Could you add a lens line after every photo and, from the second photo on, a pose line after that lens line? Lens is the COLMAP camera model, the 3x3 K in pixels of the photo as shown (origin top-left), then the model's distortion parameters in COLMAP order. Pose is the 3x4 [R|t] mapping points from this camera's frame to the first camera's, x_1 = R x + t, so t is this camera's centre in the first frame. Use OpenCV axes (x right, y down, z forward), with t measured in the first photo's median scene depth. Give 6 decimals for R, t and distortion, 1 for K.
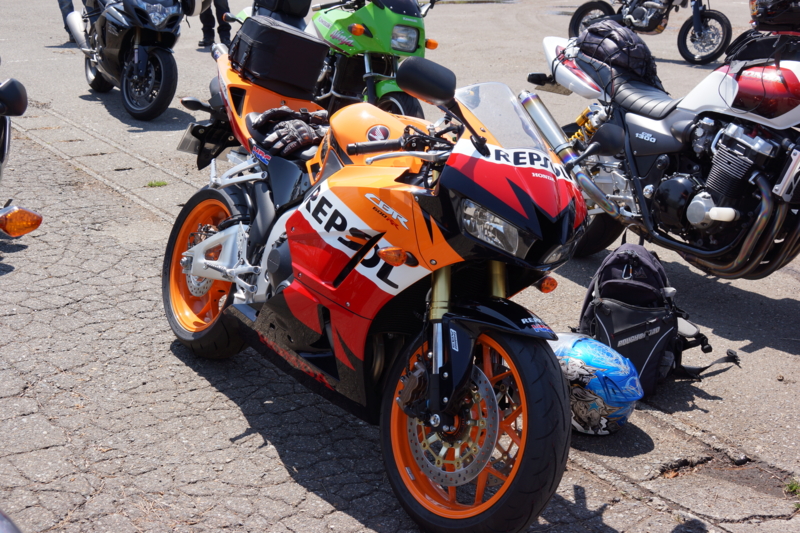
lens RADIAL K [[1090.3, 0, 401.4], [0, 1090.3, 267.1], [0, 0, 1]] dist [0.126325, 0.000000]
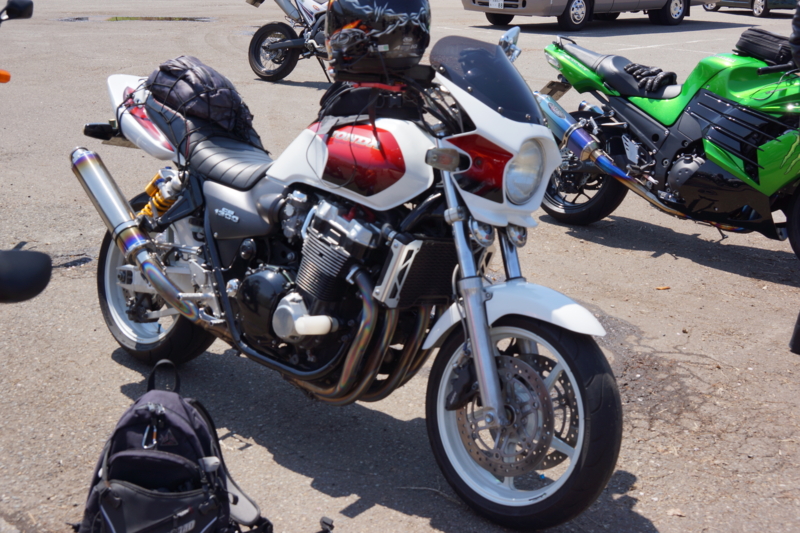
lens RADIAL K [[1168.7, 0, 401.0], [0, 1168.7, 265.1], [0, 0, 1]] dist [0.085739, 0.000000]
pose [[0.970792, -0.035306, 0.237311, 0.150126], [0.042534, 0.998772, -0.025407, -0.060281], [-0.236123, 0.034759, 0.971101, 0.209642]]
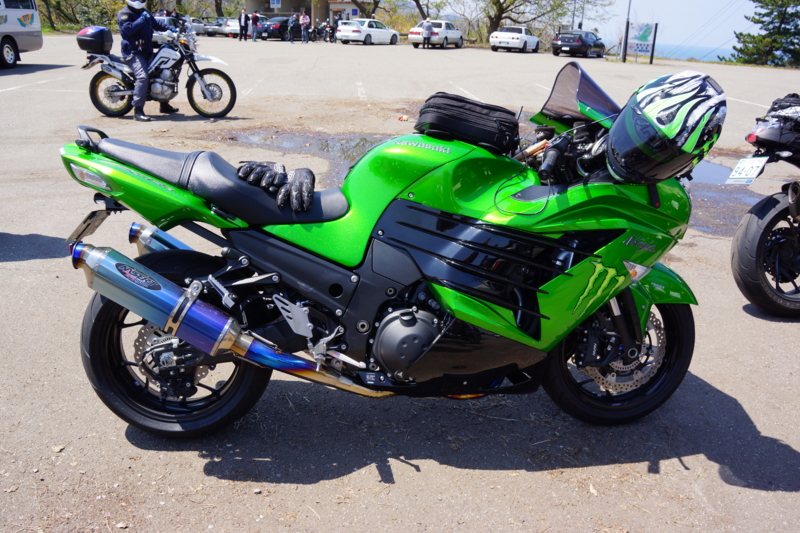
lens RADIAL K [[639.9, 0, 406.3], [0, 639.9, 288.7], [0, 0, 1]] dist [-0.102687, 0.064318]
pose [[0.500086, -0.326107, 0.802227, 0.431551], [0.232002, 0.942973, 0.238697, -0.315675], [-0.834320, 0.066749, 0.547225, 1.150533]]
